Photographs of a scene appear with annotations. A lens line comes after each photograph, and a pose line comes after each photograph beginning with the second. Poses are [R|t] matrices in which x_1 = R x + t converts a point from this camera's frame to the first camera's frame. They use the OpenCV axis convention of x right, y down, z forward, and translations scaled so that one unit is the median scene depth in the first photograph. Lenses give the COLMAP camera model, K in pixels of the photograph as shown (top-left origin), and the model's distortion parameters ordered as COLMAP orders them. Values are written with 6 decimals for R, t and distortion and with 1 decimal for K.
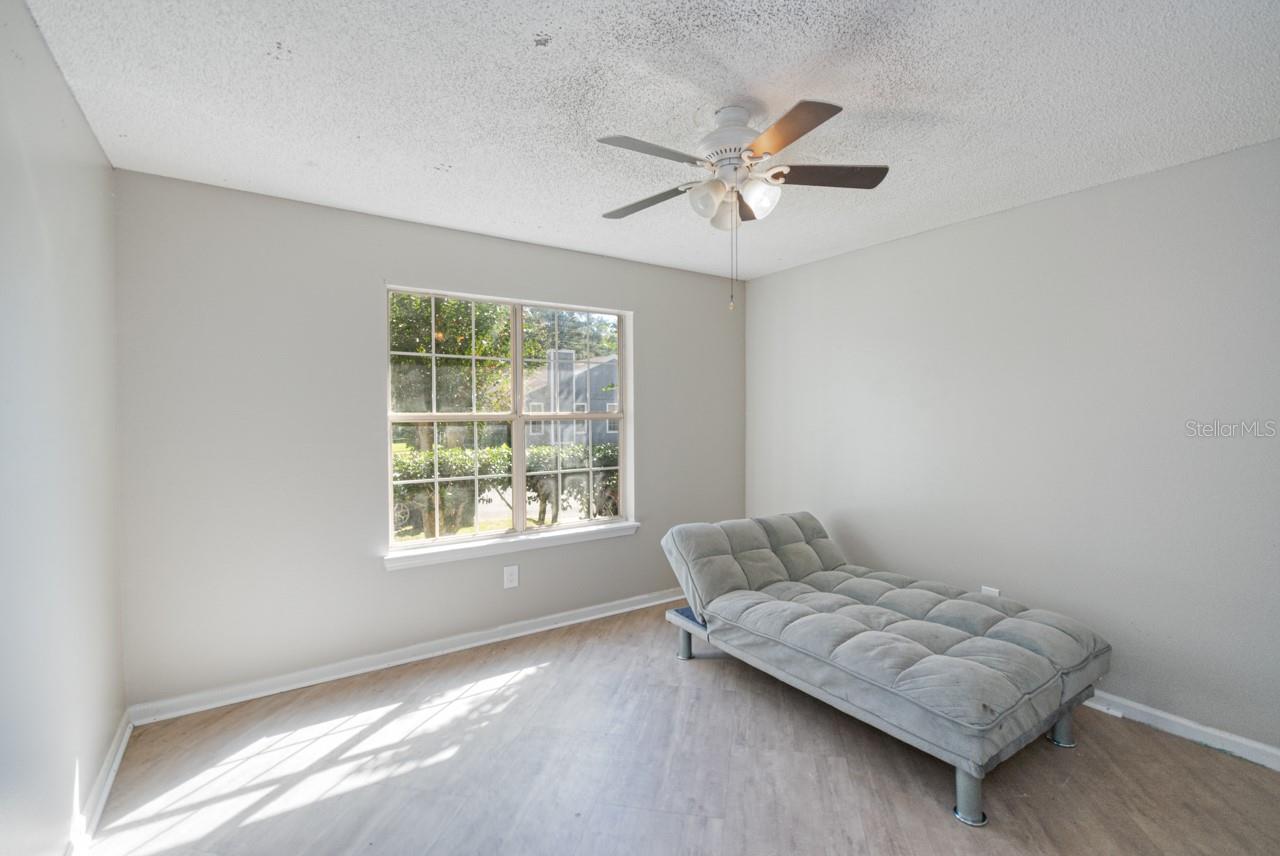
lens RADIAL K [[550.2, 0, 642.3], [0, 550.2, 421.6], [0, 0, 1]] dist [0.001023, 0.000044]
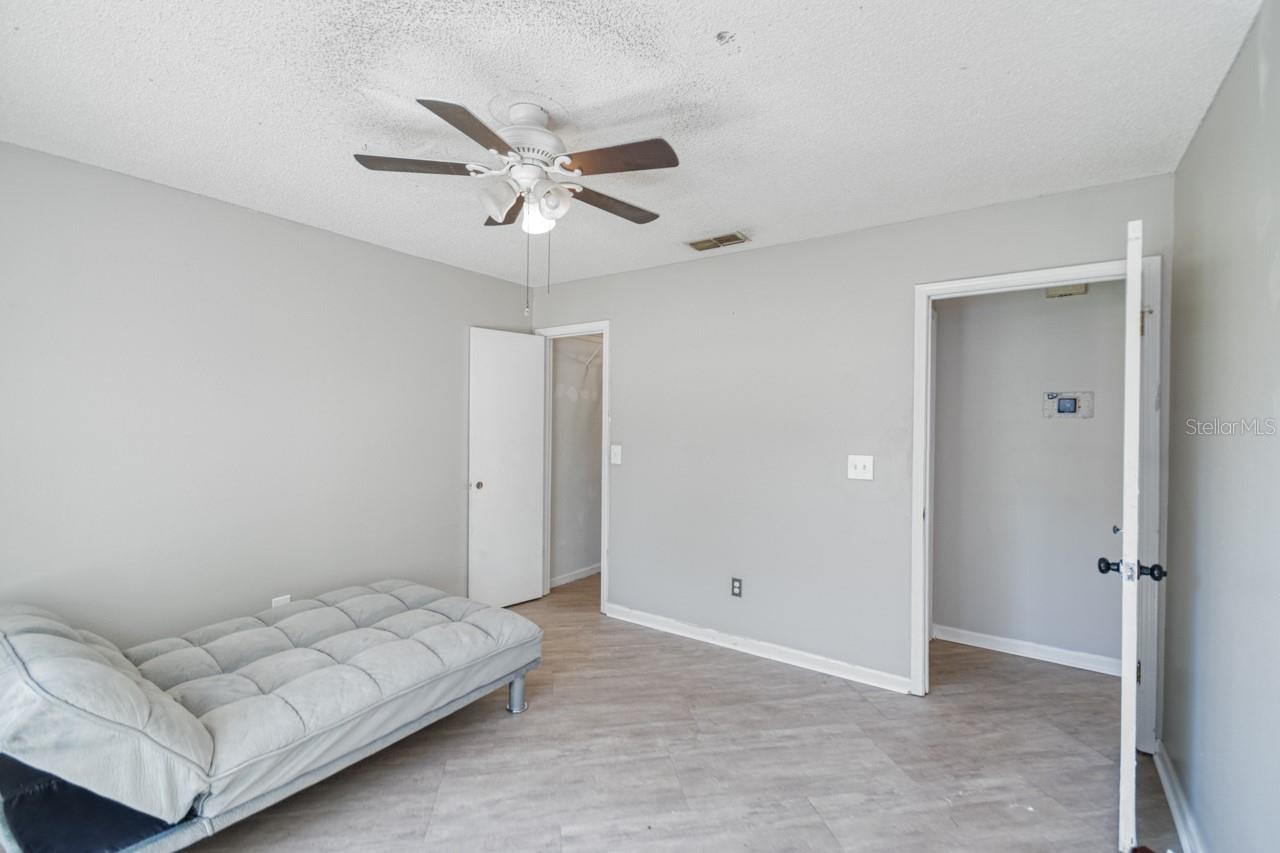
lens RADIAL K [[566.4, 0, 641.1], [0, 566.4, 424.6], [0, 0, 1]] dist [0.020315, -0.012238]
pose [[-0.365256, -0.012975, 0.930817, -0.783733], [-0.000372, 0.999905, 0.013792, -0.026800], [-0.930907, 0.004691, -0.365226, 1.116000]]
